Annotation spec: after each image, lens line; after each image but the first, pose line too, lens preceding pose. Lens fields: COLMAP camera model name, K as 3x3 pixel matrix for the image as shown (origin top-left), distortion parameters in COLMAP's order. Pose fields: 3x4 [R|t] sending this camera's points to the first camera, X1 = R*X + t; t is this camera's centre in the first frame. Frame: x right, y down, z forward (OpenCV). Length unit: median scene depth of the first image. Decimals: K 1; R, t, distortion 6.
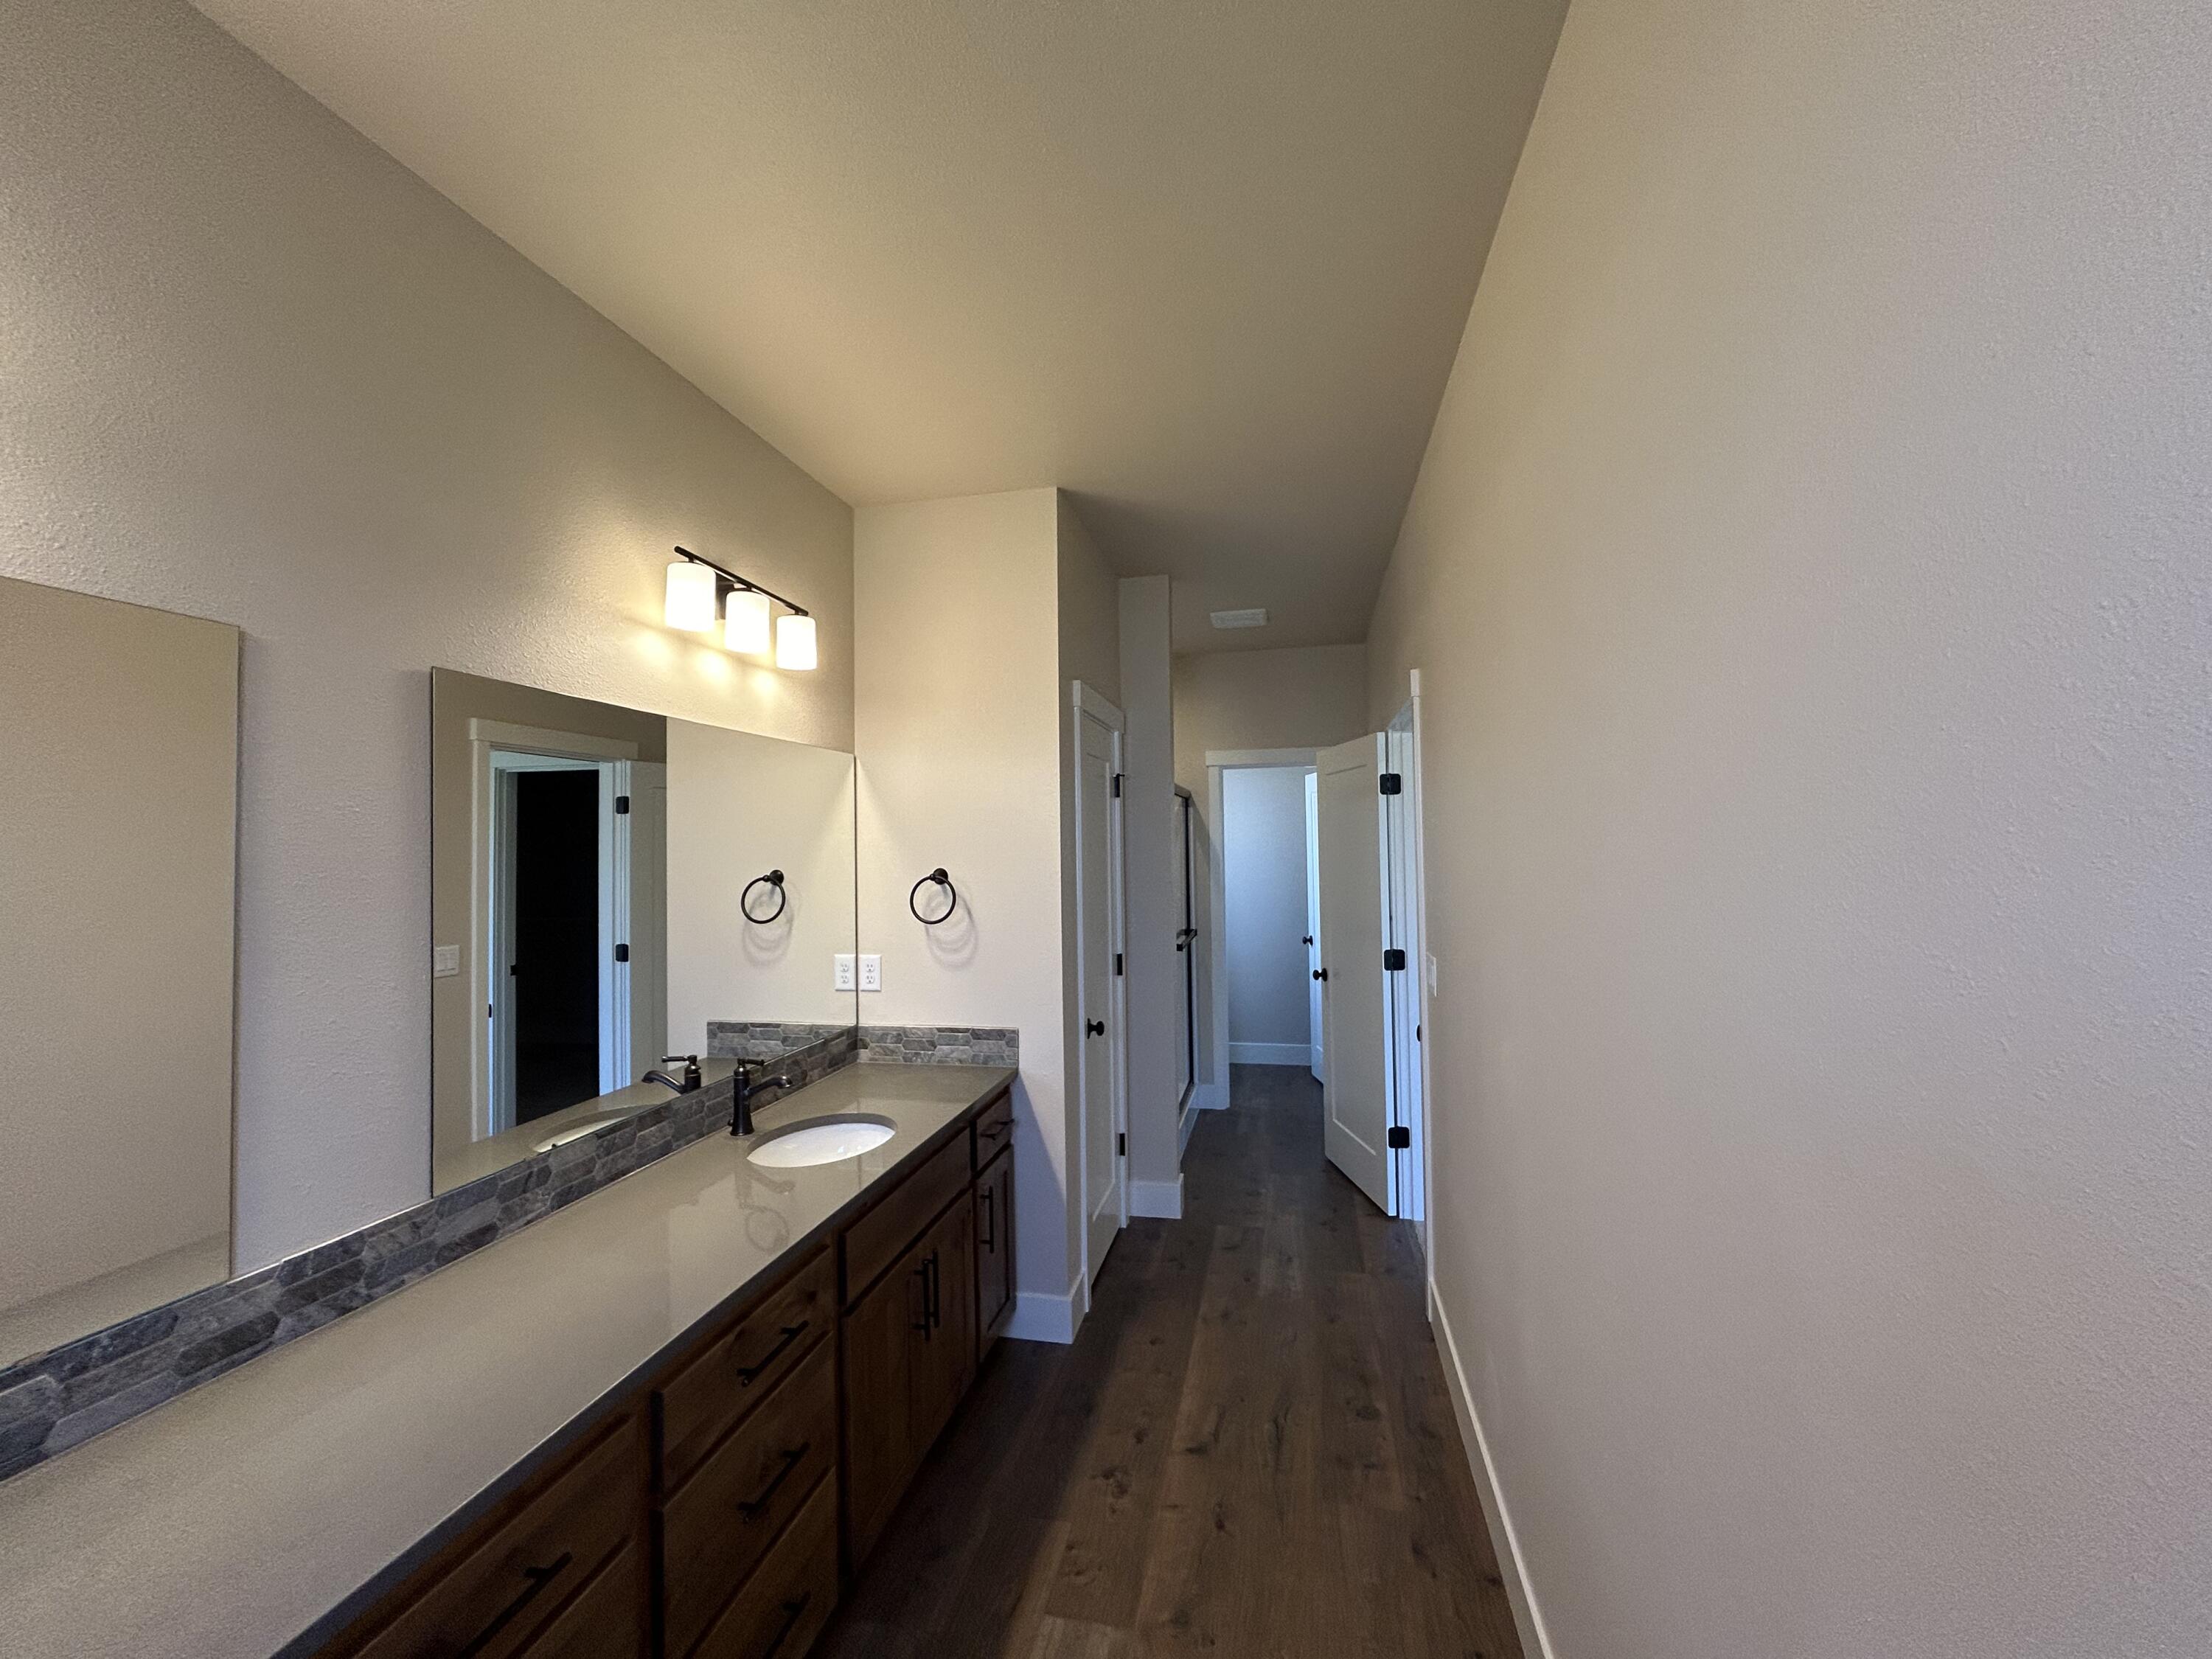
lens RADIAL K [[892.6, 0, 1105.7], [0, 892.6, 824.4], [0, 0, 1]] dist [-0.003957, 0.001535]
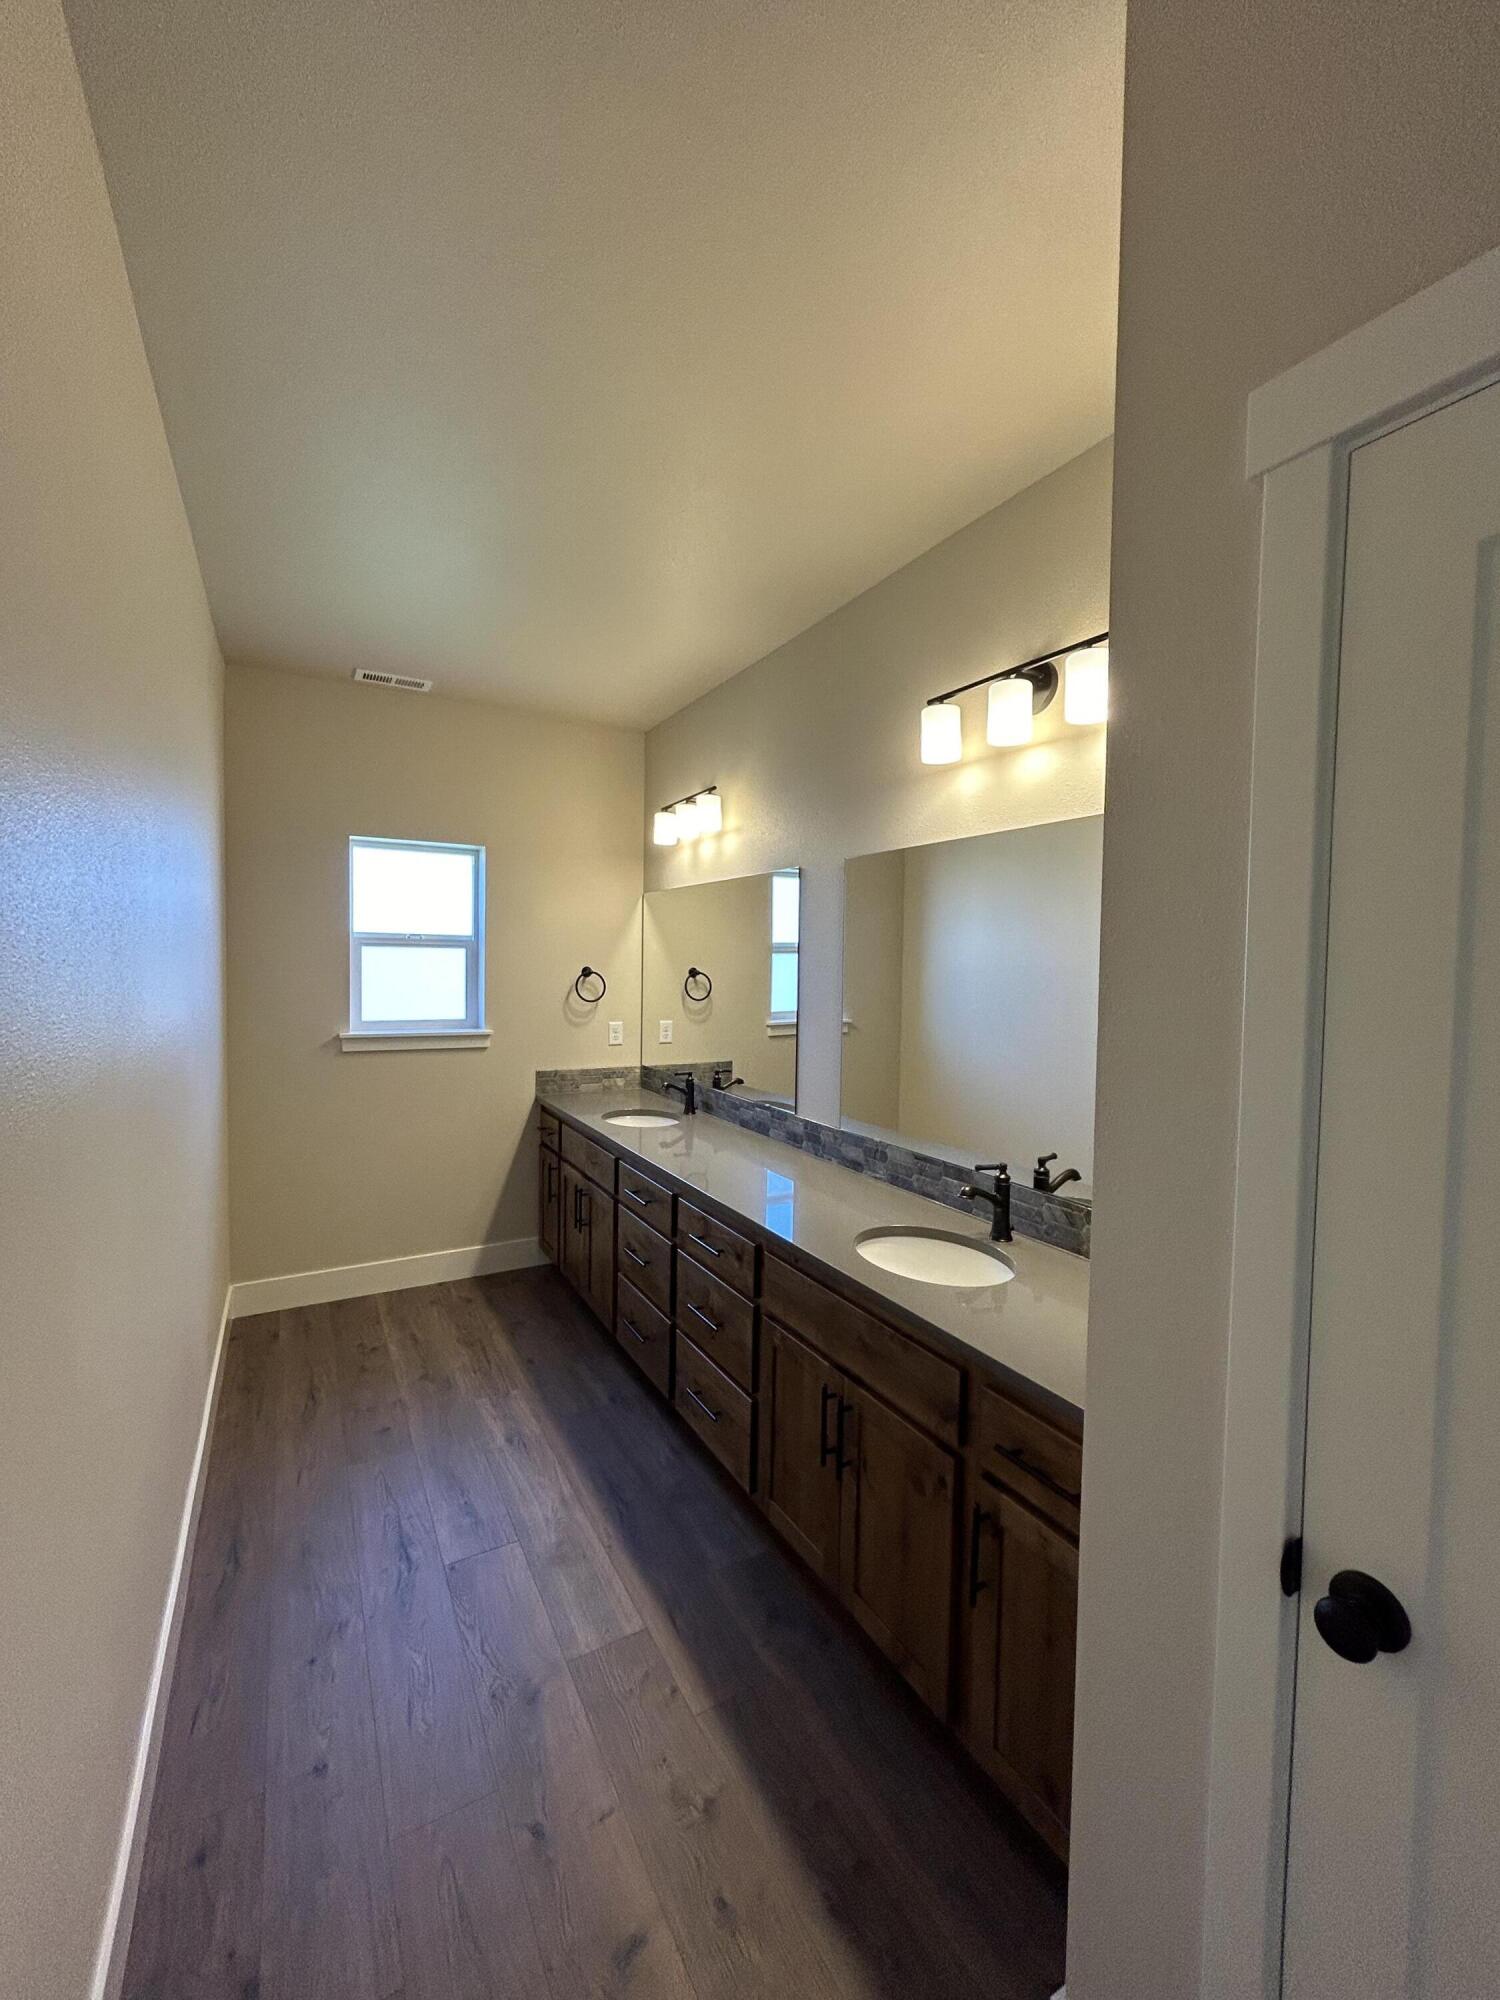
lens RADIAL K [[807.0, 0, 750.6], [0, 807.0, 998.9], [0, 0, 1]] dist [-0.003957, 0.001535]
pose [[-0.750158, 0.037643, -0.660186, 0.481545], [0.018187, 0.999175, 0.036306, 0.051220], [0.661008, 0.015228, -0.750224, 1.862005]]
